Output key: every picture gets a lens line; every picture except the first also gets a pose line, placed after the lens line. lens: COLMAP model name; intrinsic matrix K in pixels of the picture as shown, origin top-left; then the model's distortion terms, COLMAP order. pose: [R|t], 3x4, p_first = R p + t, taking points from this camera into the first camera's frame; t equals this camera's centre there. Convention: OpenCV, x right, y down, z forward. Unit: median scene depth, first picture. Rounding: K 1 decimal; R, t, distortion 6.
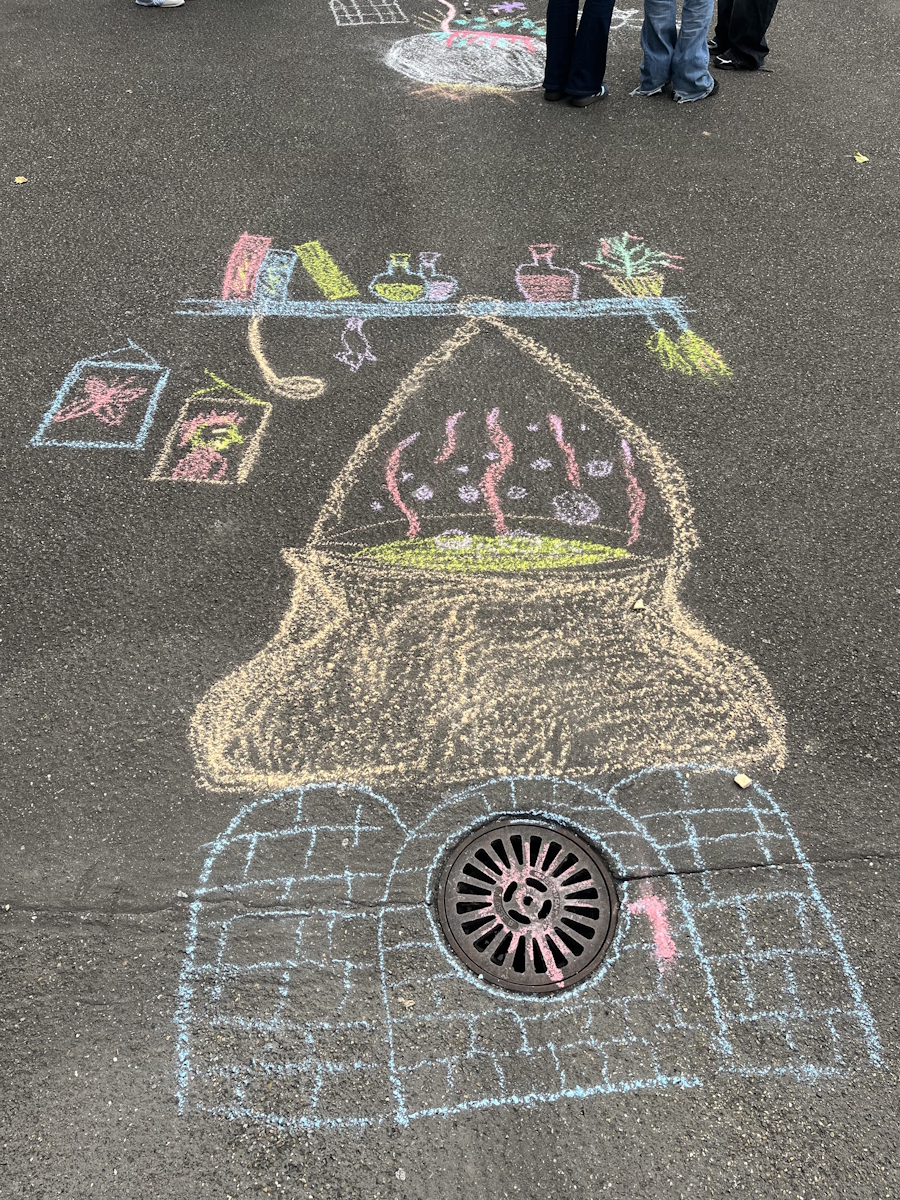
lens RADIAL K [[901.0, 0, 444.5], [0, 901.0, 599.6], [0, 0, 1]] dist [0.036292, -0.037815]
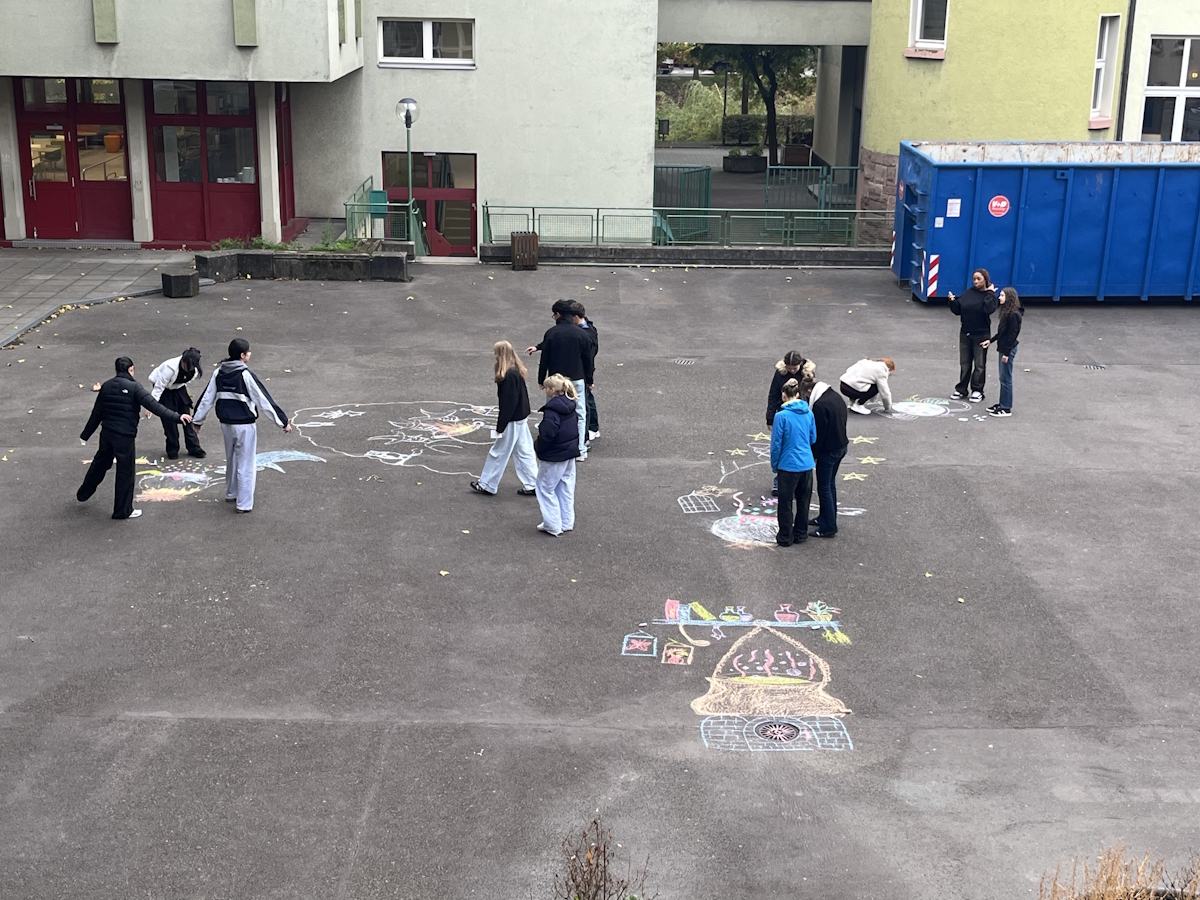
lens RADIAL K [[1607.9, 0, 600.1], [0, 1607.9, 451.6], [0, 0, 1]] dist [0.212715, 0.000000]
pose [[0.998533, -0.000735, -0.054146, -0.199101], [-0.026402, 0.866395, -0.498660, 1.828606], [0.047279, 0.499358, 0.865105, -3.824994]]
